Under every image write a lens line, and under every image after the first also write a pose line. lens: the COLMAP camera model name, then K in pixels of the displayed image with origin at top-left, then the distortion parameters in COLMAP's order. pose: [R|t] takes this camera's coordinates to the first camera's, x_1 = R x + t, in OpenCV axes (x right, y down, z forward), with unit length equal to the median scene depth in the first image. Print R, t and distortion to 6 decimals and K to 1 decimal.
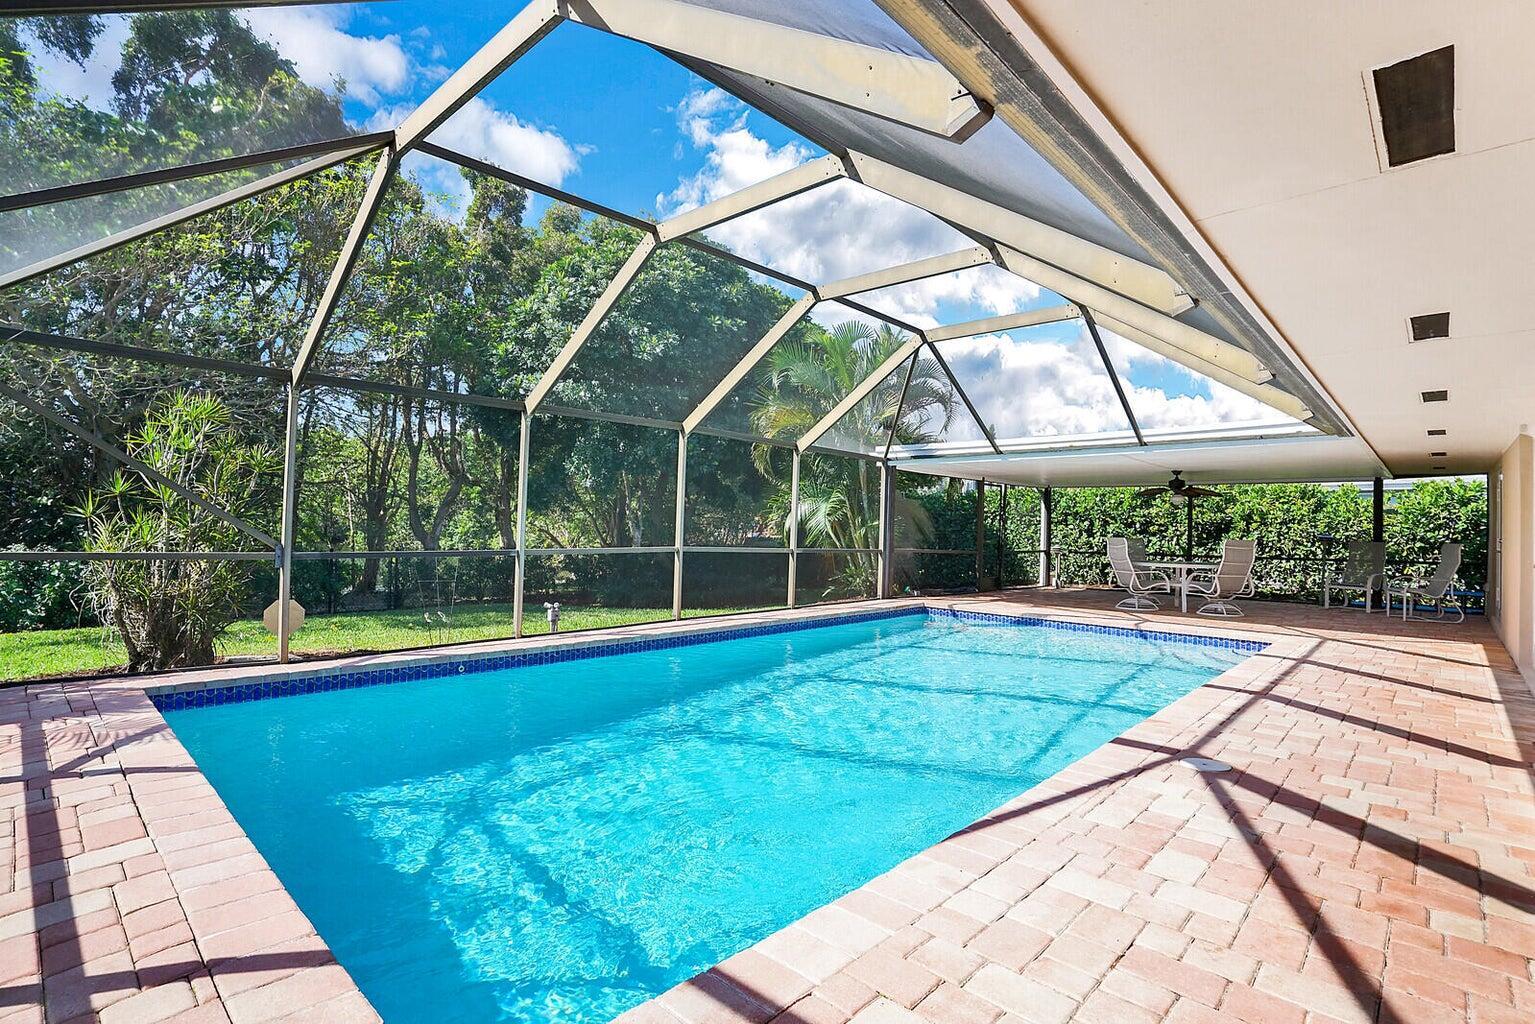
lens RADIAL K [[727.6, 0, 763.6], [0, 727.6, 508.6], [0, 0, 1]] dist [-0.023351, 0.001033]
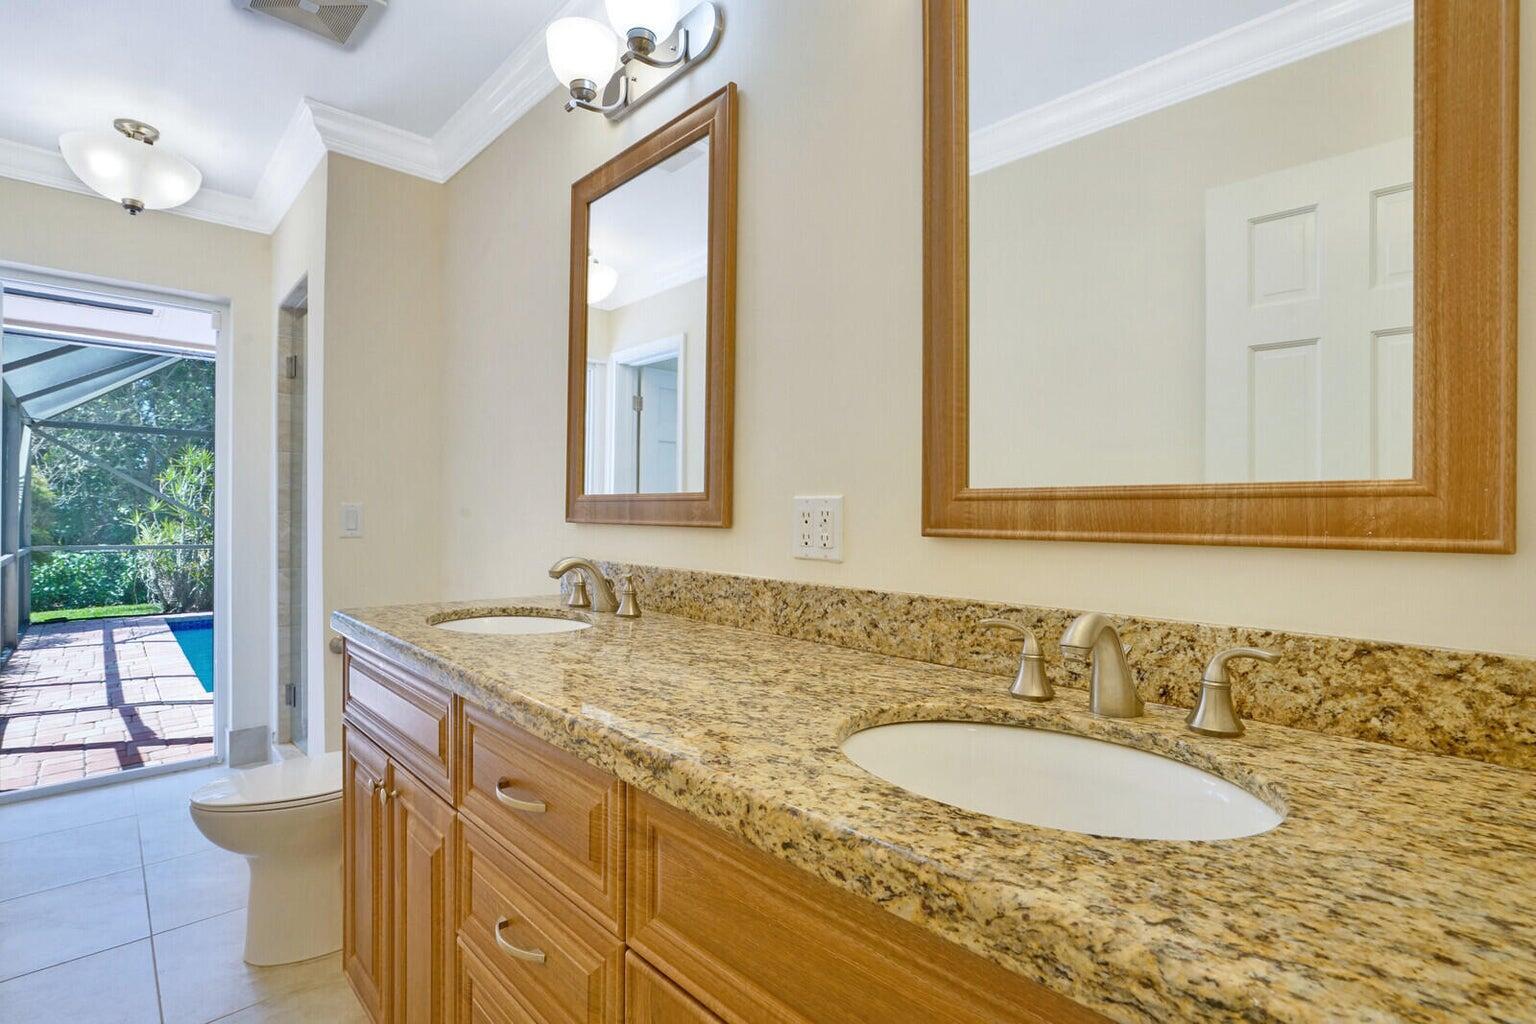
lens RADIAL K [[728.1, 0, 760.7], [0, 728.1, 516.7], [0, 0, 1]] dist [-0.023351, 0.001033]
pose [[0.997382, -0.021626, -0.069001, 0.651589], [0.023305, 0.999449, 0.023621, -0.013796], [0.068453, -0.025167, 0.997337, -0.599171]]
